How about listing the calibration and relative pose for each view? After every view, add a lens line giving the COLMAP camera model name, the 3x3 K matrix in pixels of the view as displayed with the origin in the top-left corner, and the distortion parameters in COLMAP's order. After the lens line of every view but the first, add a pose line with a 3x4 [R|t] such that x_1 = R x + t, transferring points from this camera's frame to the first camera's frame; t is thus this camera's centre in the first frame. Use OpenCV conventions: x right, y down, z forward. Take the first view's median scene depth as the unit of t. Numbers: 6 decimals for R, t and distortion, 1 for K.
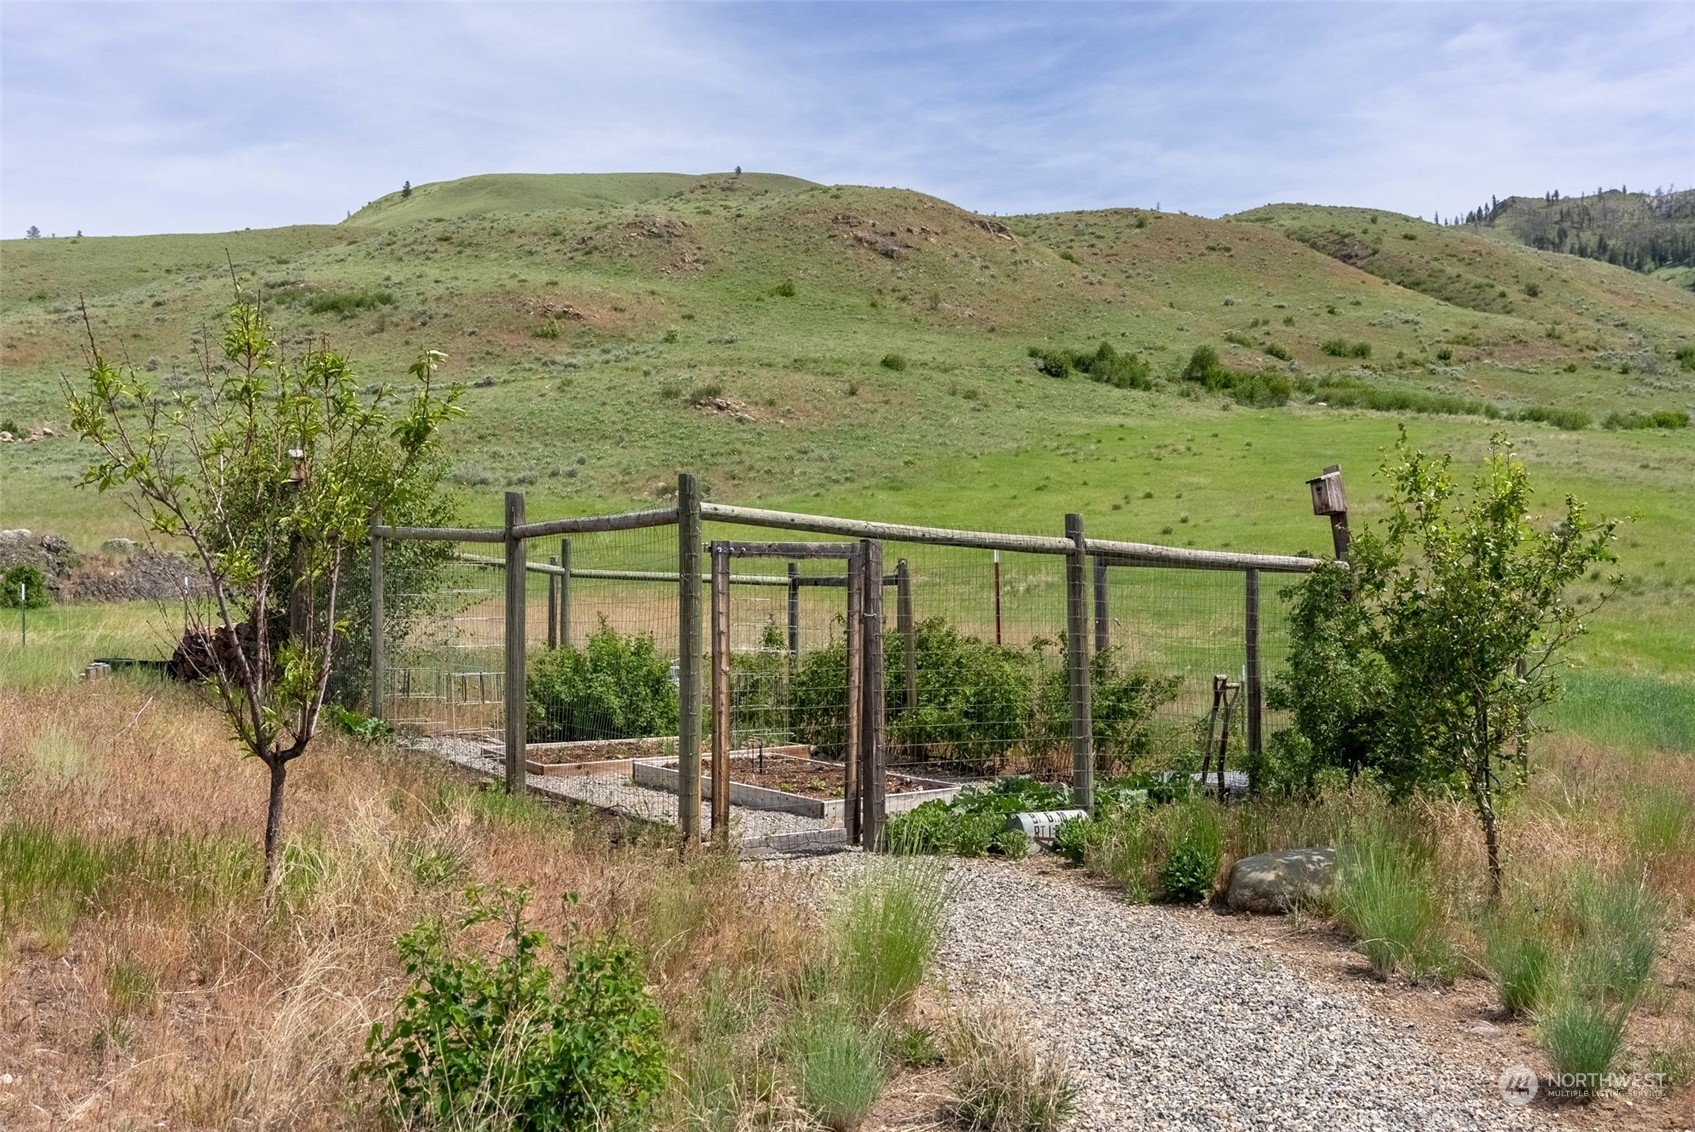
lens RADIAL K [[1618.8, 0, 848.0], [0, 1618.8, 564.7], [0, 0, 1]] dist [-0.007080, 0.000000]
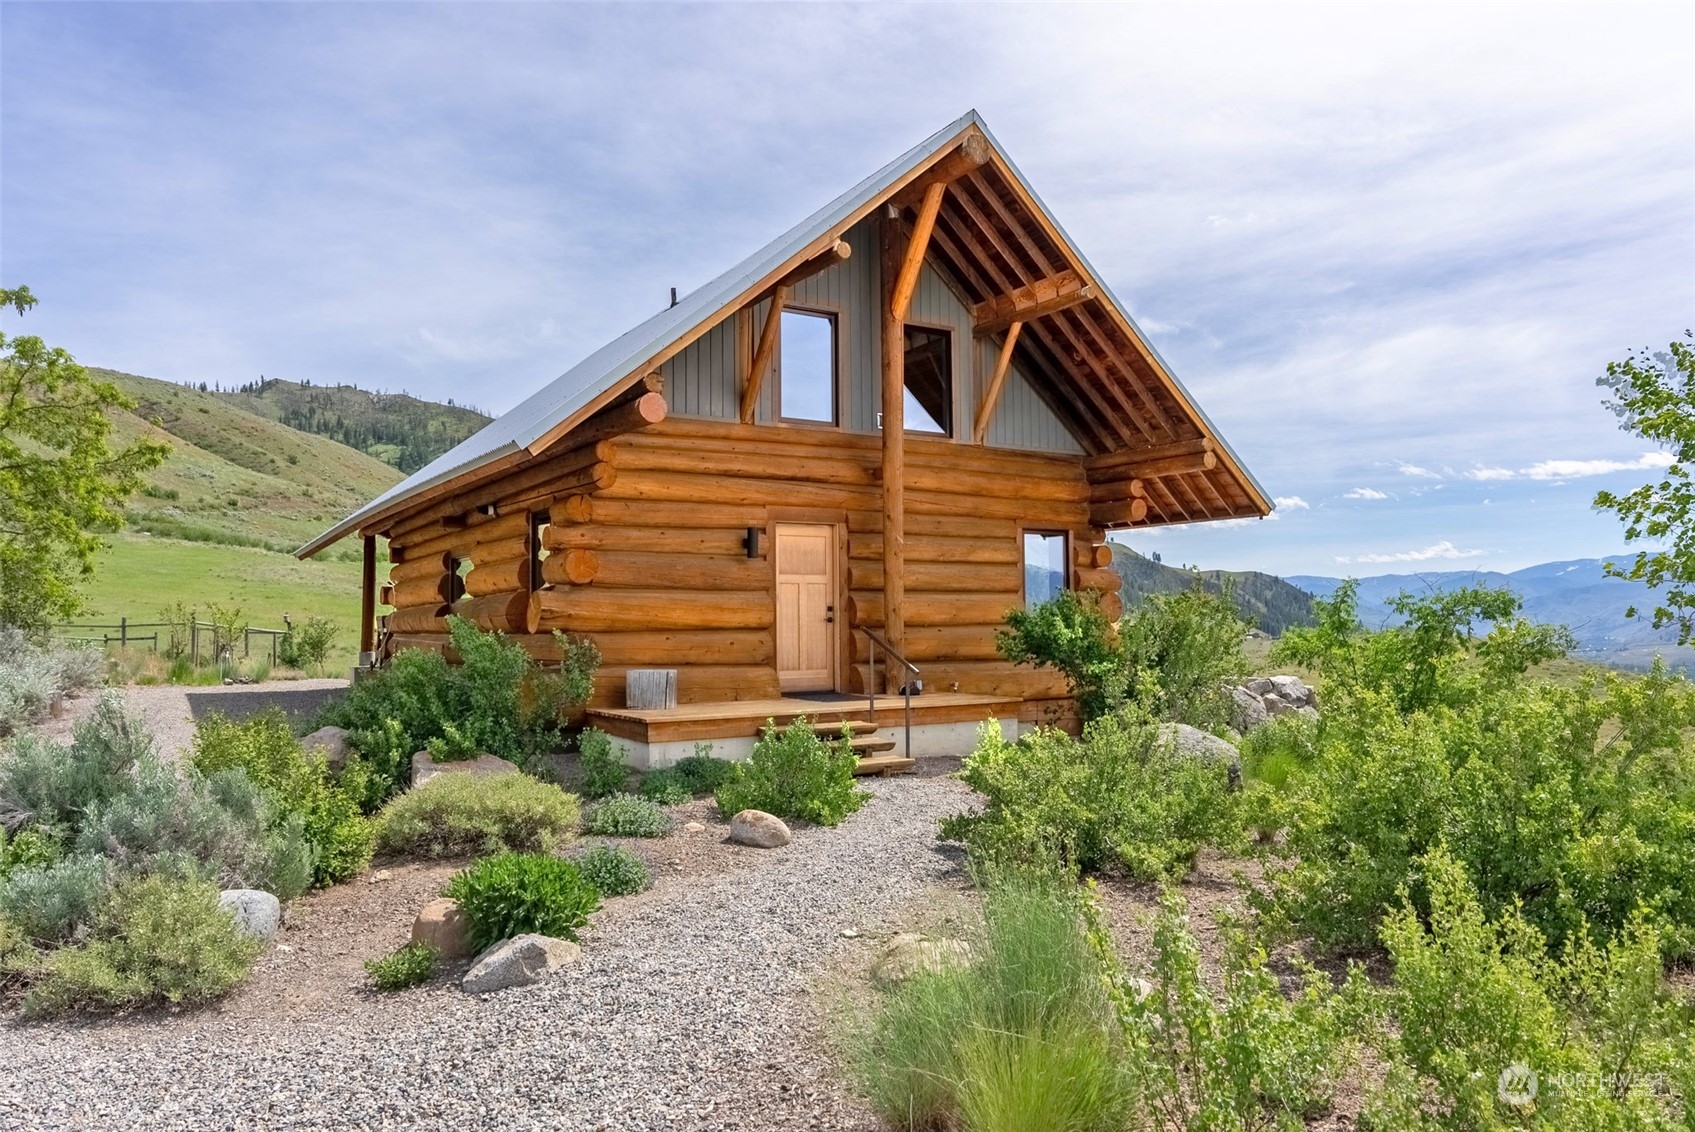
lens RADIAL K [[1203.2, 0, 847.6], [0, 1203.2, 567.3], [0, 0, 1]] dist [-0.000189, -0.001305]
pose [[0.668811, 0.040029, 0.742354, -0.065283], [0.008955, 0.998043, -0.061884, 0.002194], [-0.743379, 0.048036, 0.667144, -0.139320]]
